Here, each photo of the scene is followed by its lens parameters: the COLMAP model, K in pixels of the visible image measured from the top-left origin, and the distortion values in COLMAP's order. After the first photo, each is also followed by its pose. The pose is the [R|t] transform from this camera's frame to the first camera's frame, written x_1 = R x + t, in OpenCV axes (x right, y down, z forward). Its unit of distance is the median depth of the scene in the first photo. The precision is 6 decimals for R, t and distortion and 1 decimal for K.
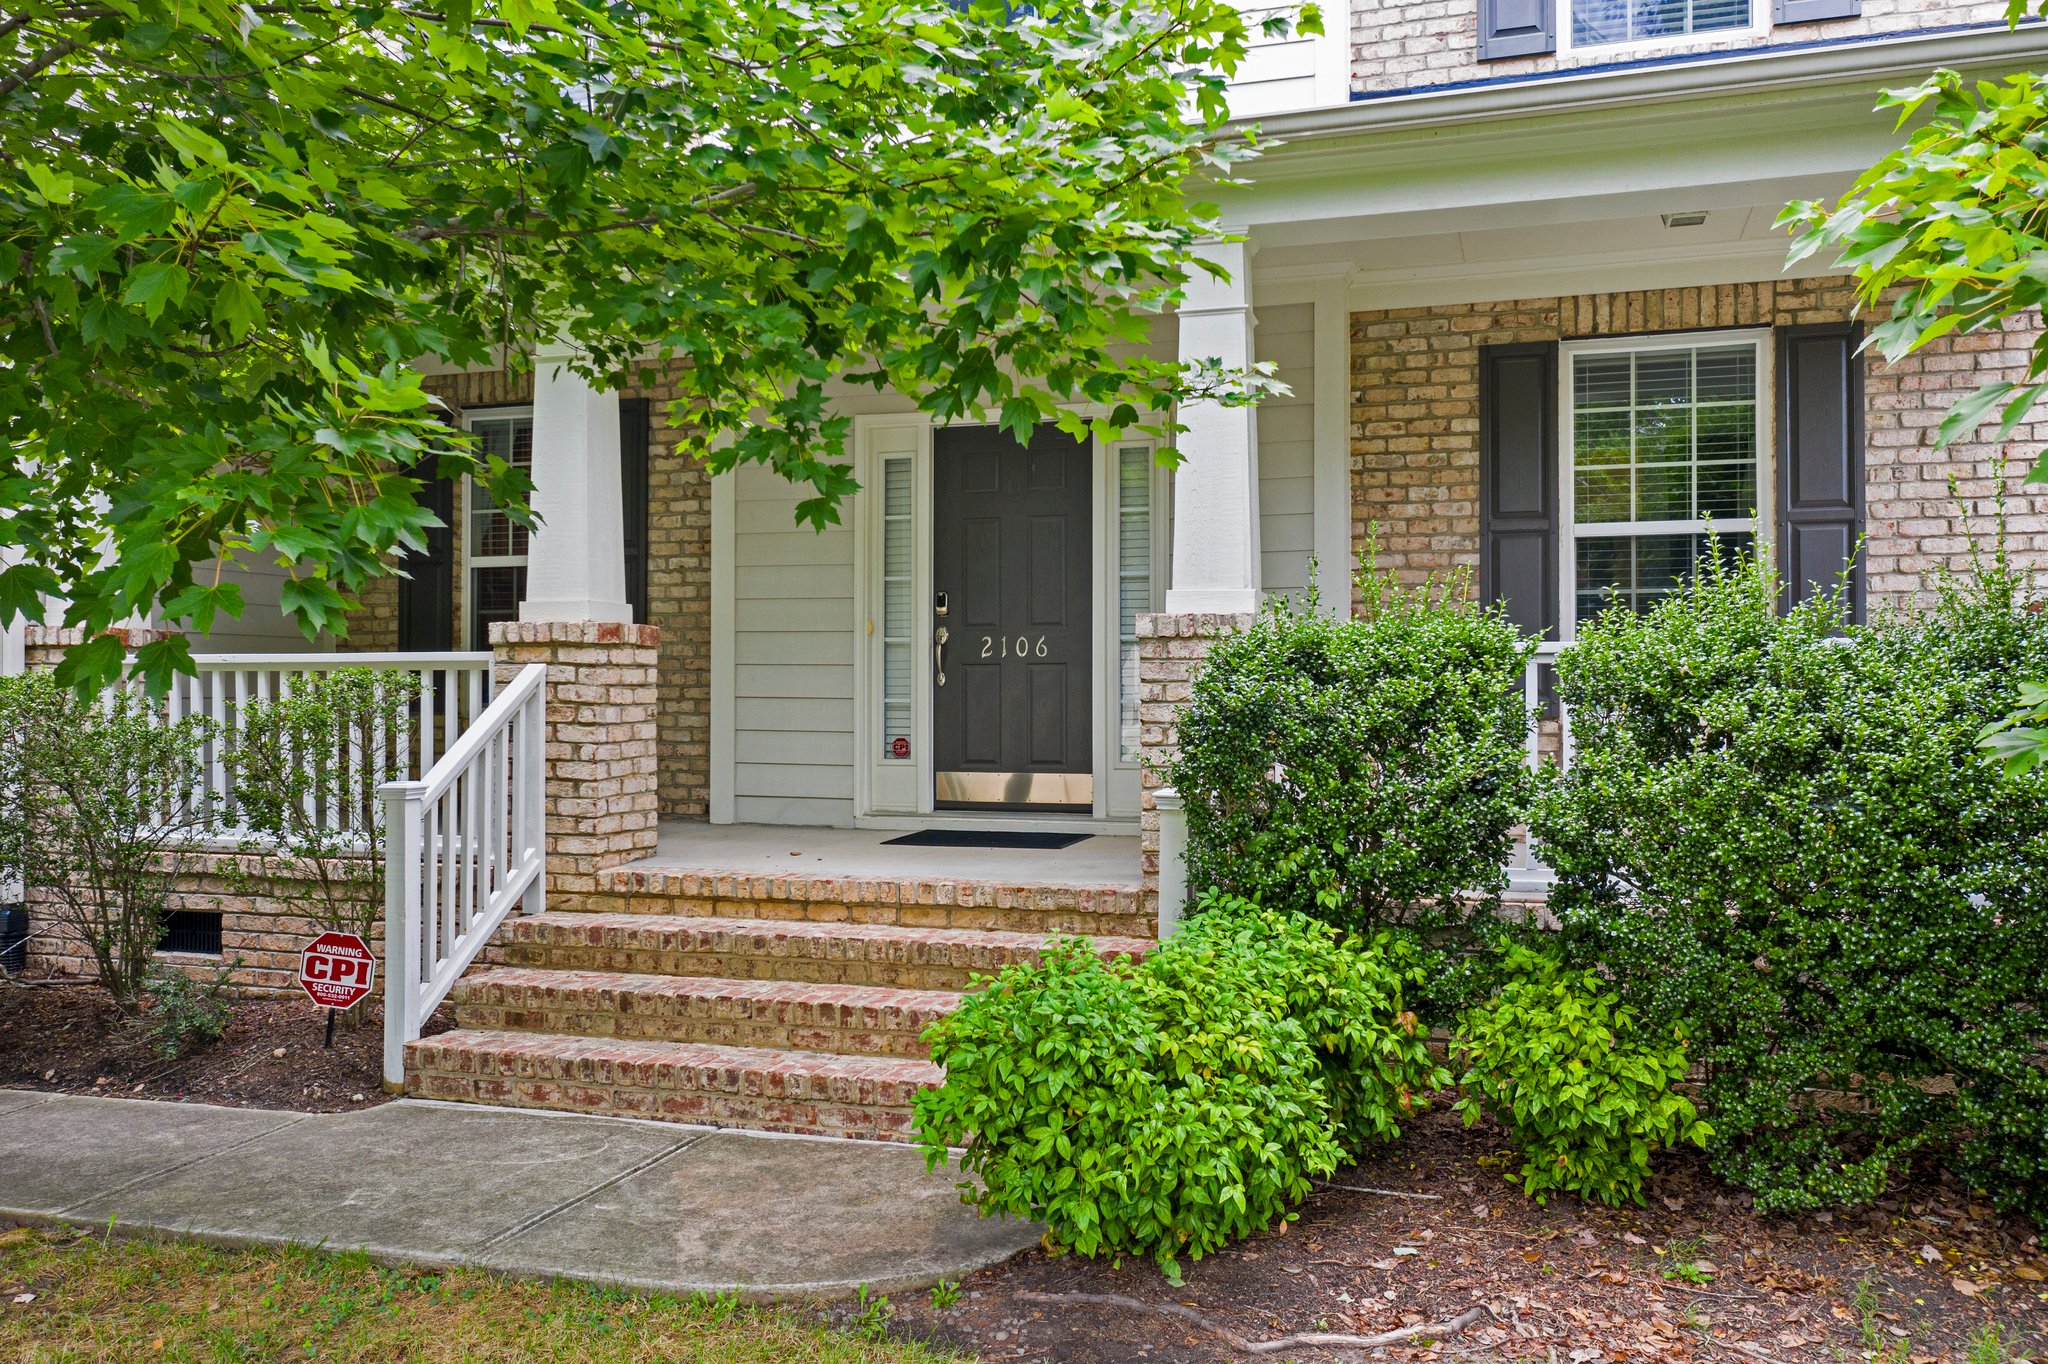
lens RADIAL K [[1627.8, 0, 1009.7], [0, 1627.8, 665.9], [0, 0, 1]] dist [-0.005277, 0.009013]
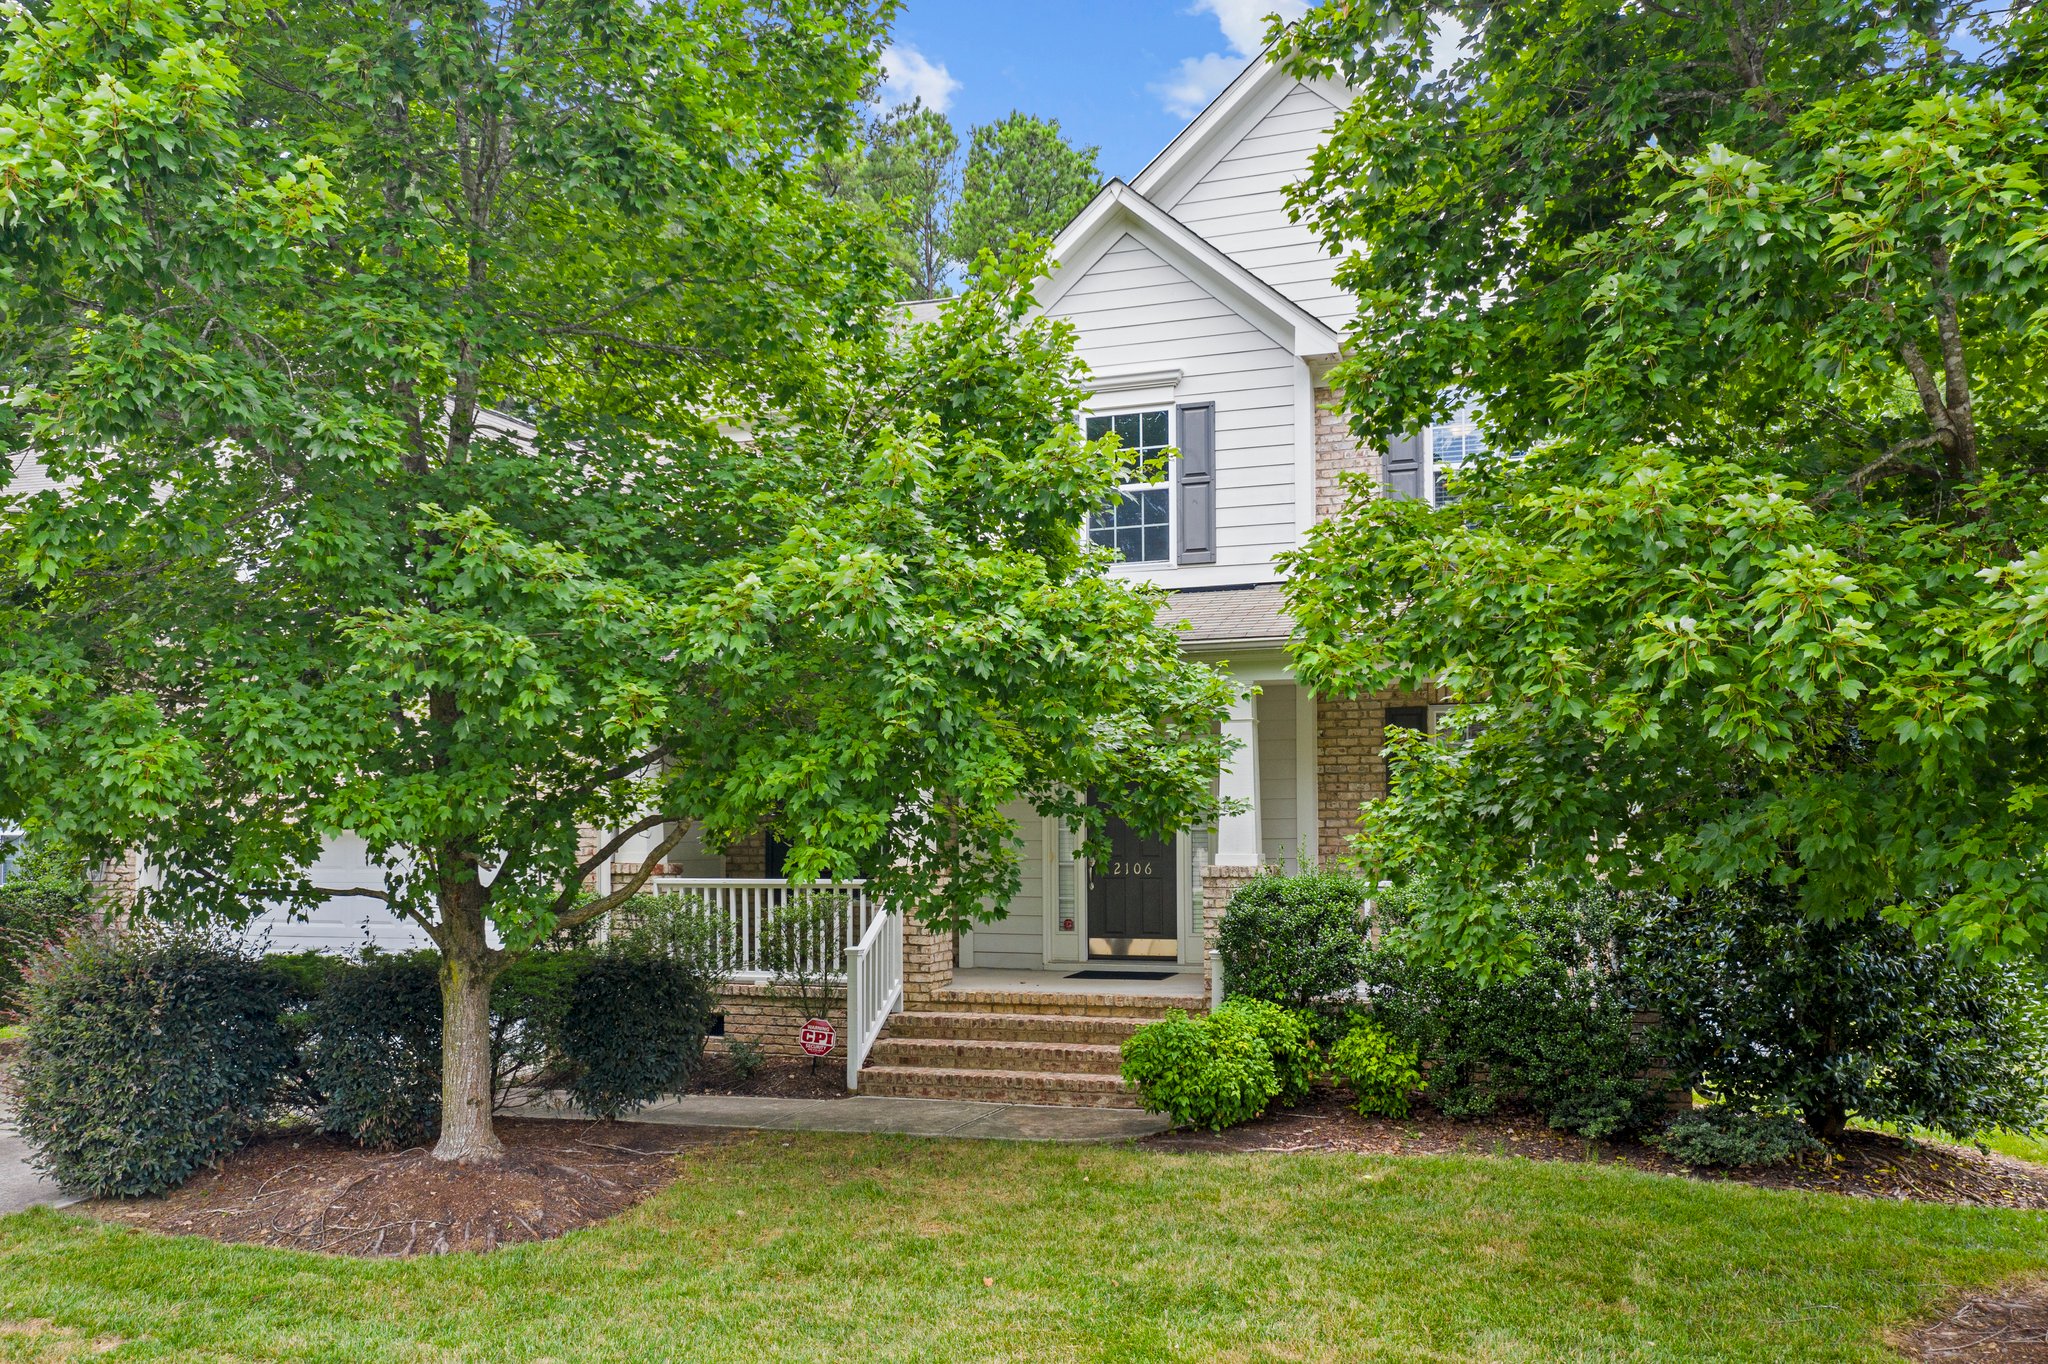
lens RADIAL K [[1627.8, 0, 1014.5], [0, 1627.8, 766.6], [0, 0, 1]] dist [-0.005277, 0.009013]
pose [[0.999349, -0.006437, -0.035505, -0.087935], [0.005400, 0.999558, -0.029228, -0.101098], [0.035677, 0.029018, 0.998942, -1.122572]]
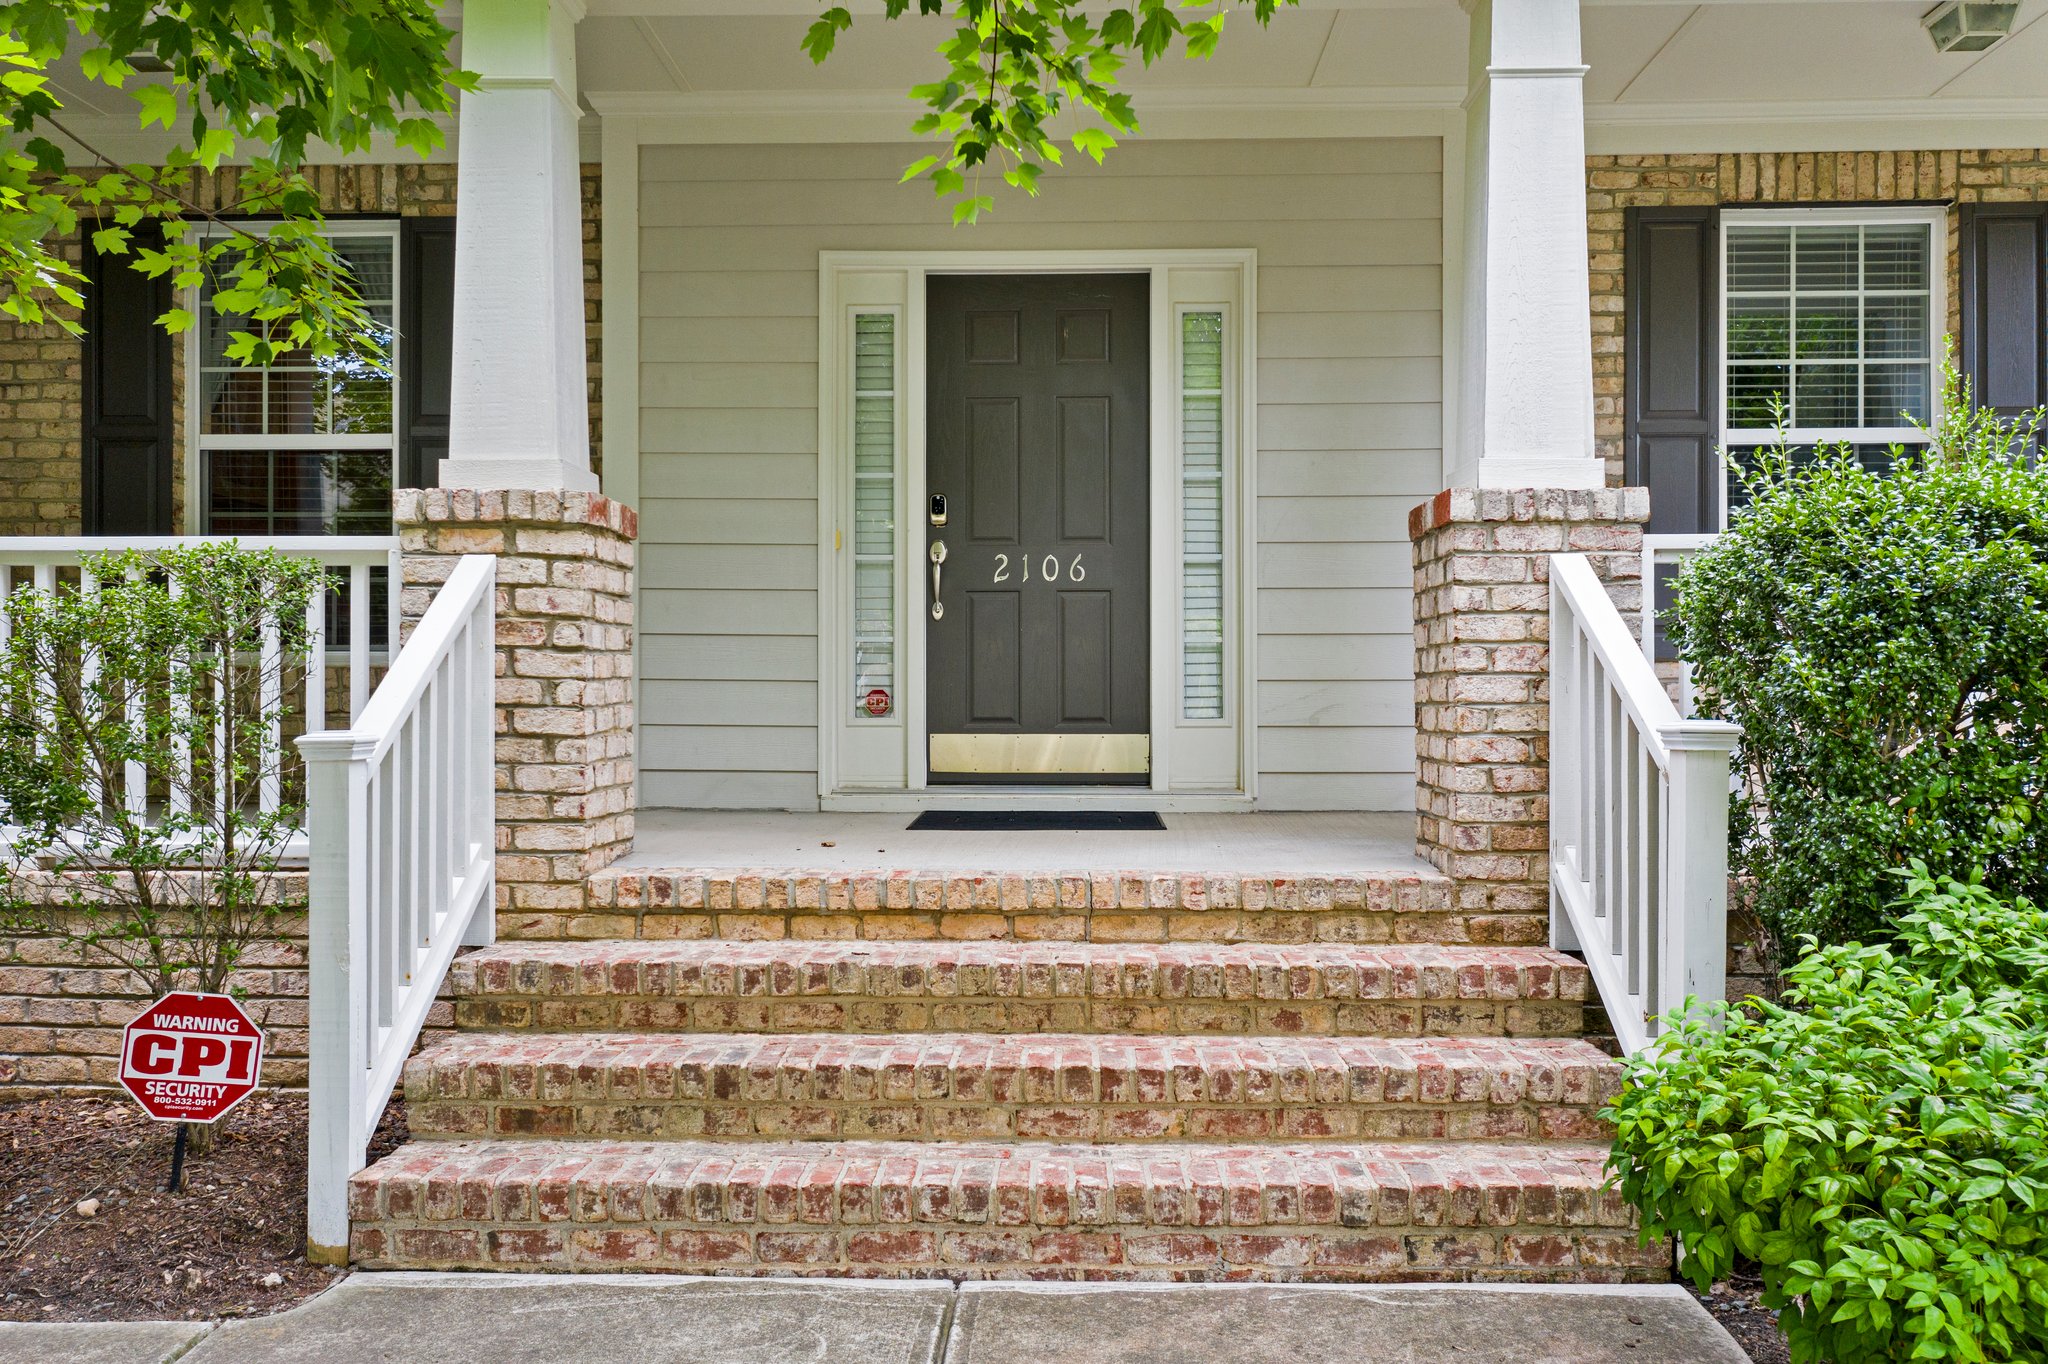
lens RADIAL K [[1627.8, 0, 1024.1], [0, 1627.8, 703.4], [0, 0, 1]] dist [-0.005277, 0.009013]
pose [[0.961597, -0.001201, 0.274462, -0.296853], [-0.005533, 0.999702, 0.023760, 0.046282], [-0.274408, -0.024367, 0.961304, 0.373444]]
